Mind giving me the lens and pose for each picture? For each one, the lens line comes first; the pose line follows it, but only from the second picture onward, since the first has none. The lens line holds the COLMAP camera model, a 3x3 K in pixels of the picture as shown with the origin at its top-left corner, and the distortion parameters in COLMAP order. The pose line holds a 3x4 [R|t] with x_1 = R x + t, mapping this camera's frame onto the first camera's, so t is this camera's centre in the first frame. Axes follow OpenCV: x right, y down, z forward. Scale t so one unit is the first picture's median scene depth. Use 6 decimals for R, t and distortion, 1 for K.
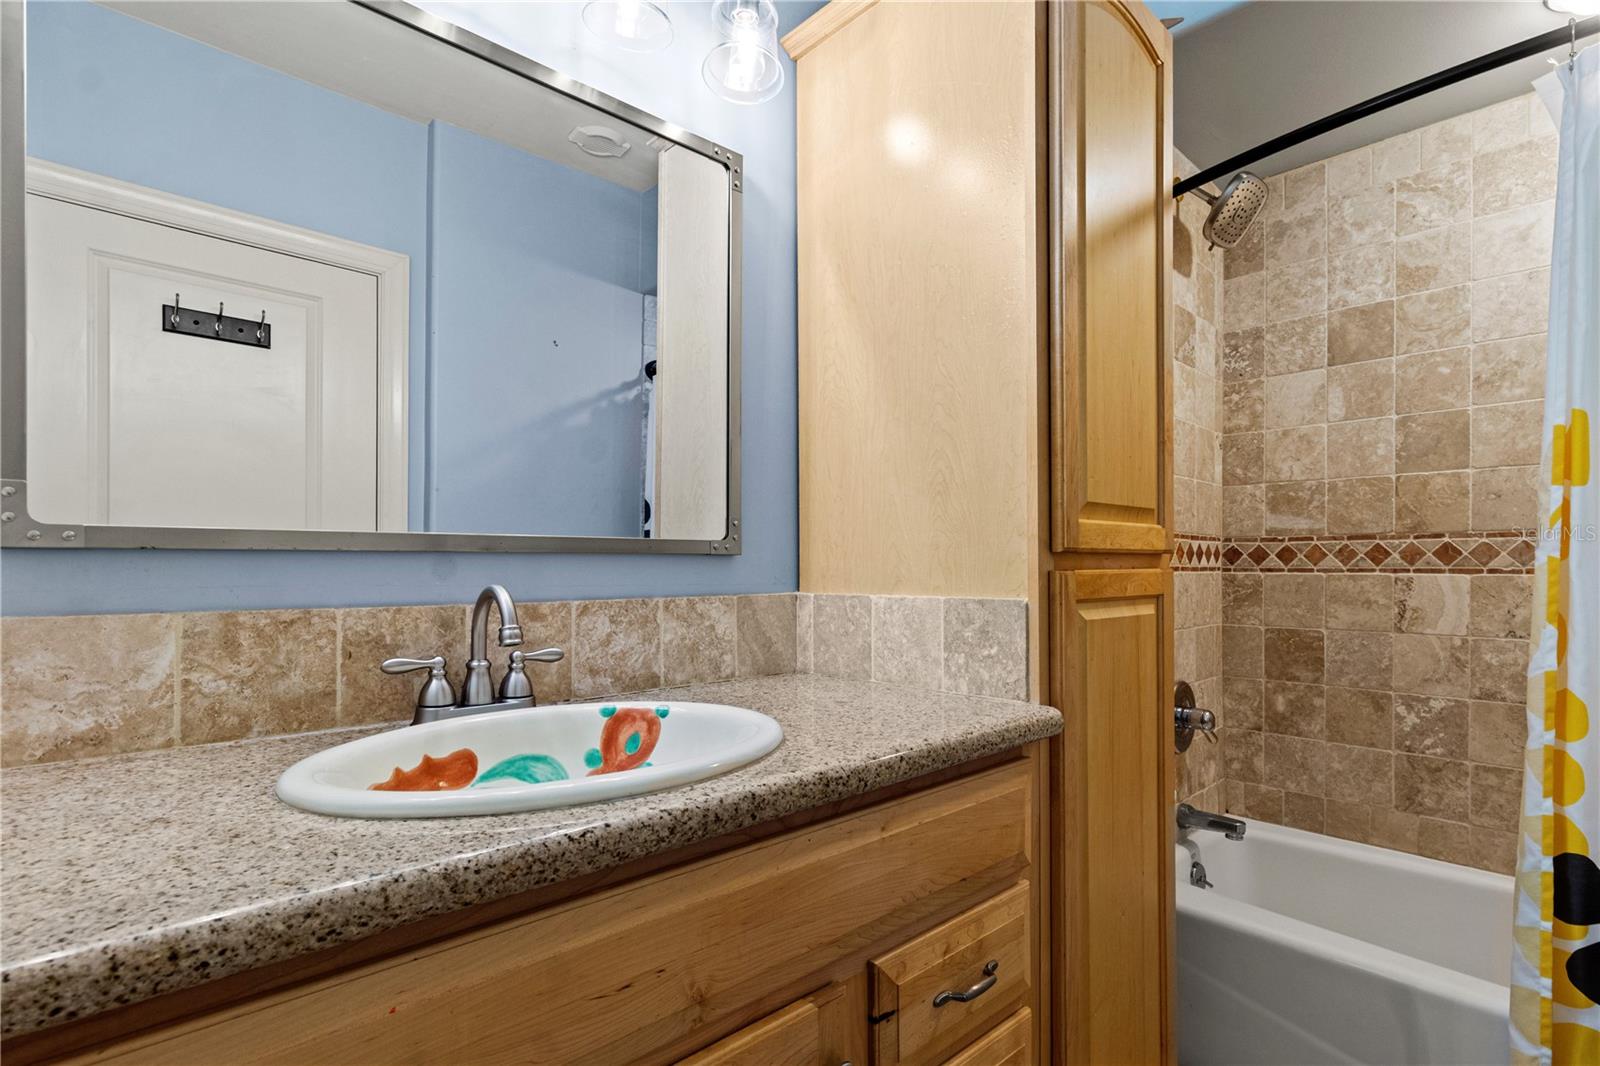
lens RADIAL K [[762.4, 0, 801.9], [0, 762.4, 545.0], [0, 0, 1]] dist [-0.000970, 0.001313]
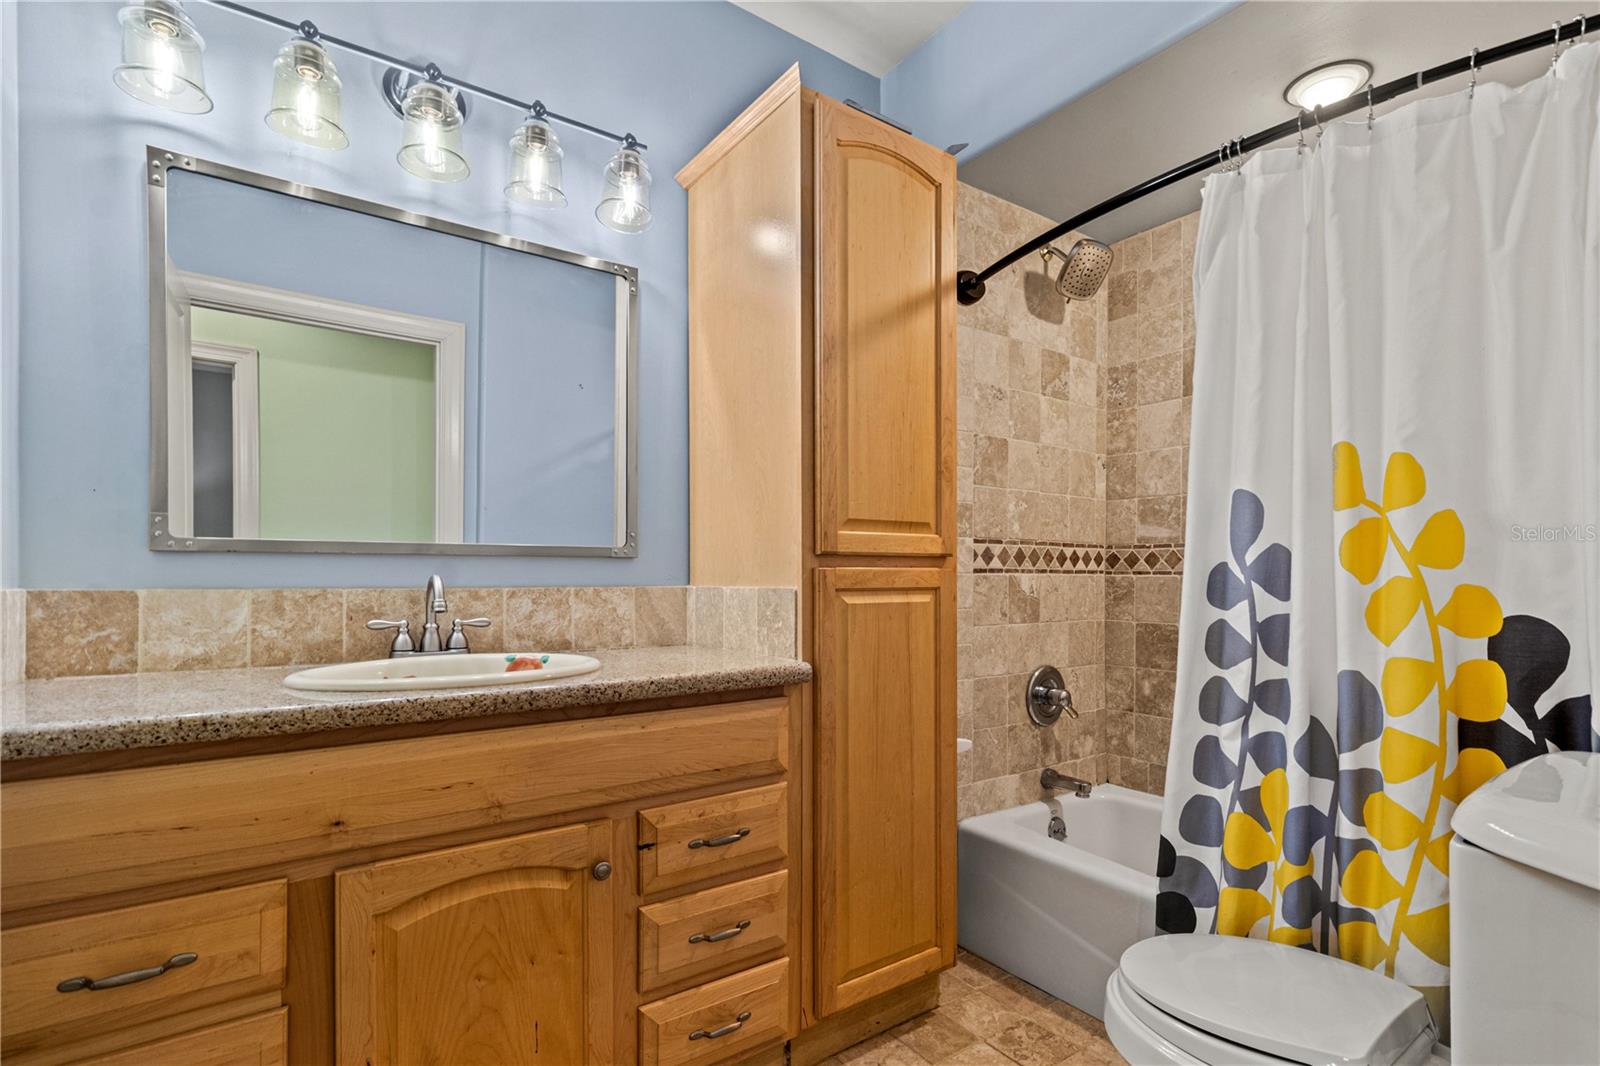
lens RADIAL K [[762.4, 0, 805.0], [0, 762.4, 558.9], [0, 0, 1]] dist [-0.000970, 0.001313]
pose [[0.990631, 0.000201, -0.136566, 0.455700], [0.000486, 0.999987, 0.004991, 0.009378], [0.136566, -0.005011, 0.990618, -0.365841]]
